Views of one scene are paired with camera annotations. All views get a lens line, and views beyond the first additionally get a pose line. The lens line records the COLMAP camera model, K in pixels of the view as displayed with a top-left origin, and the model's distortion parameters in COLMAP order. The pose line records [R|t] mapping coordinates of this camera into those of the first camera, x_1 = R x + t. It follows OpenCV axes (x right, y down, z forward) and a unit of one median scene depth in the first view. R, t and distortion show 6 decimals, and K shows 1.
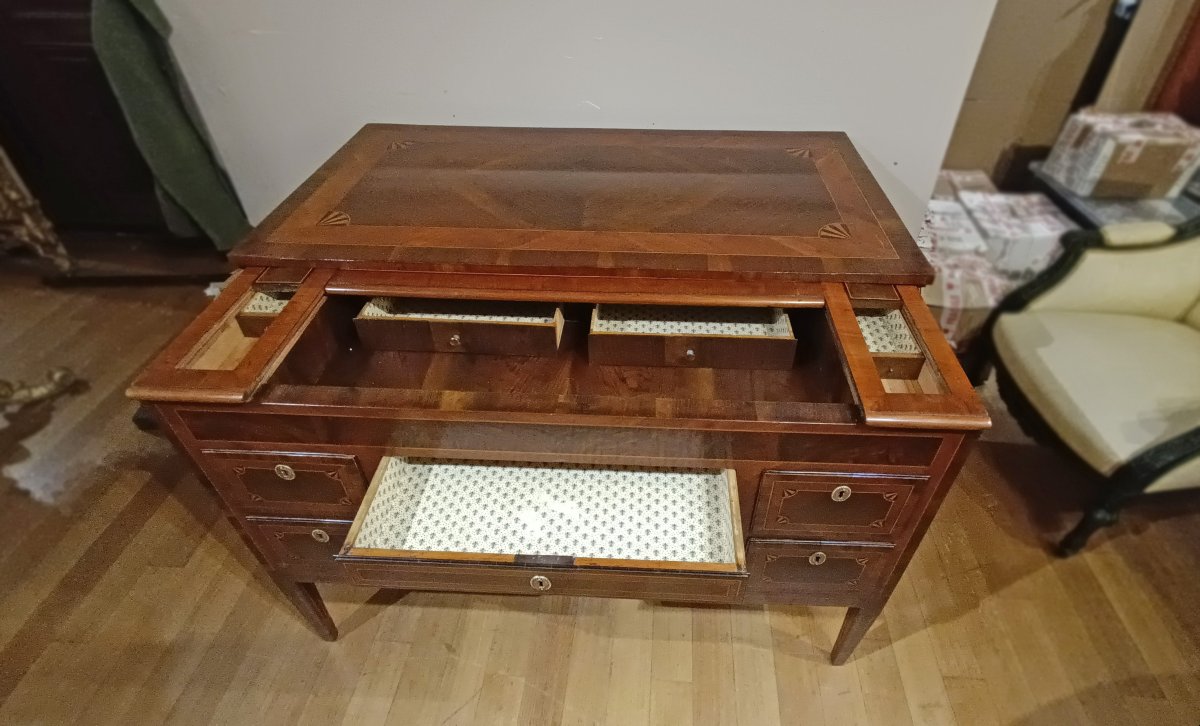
lens RADIAL K [[607.6, 0, 629.9], [0, 607.6, 399.1], [0, 0, 1]] dist [0.011039, 0.004286]
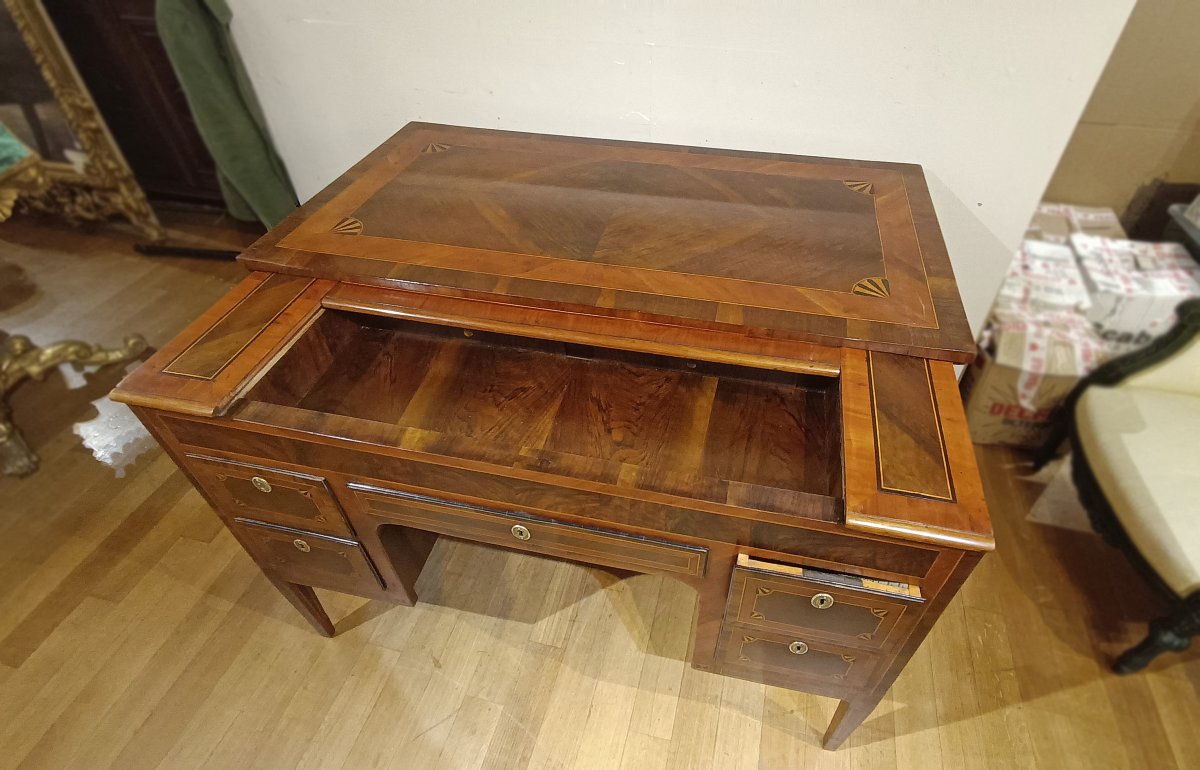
lens RADIAL K [[621.6, 0, 631.5], [0, 621.6, 433.6], [0, 0, 1]] dist [0.011480, 0.006169]
pose [[0.985482, 0.119529, -0.120574, 0.099097], [-0.113013, 0.991809, 0.059531, -0.062372], [0.126702, -0.045040, 0.990918, 0.041687]]
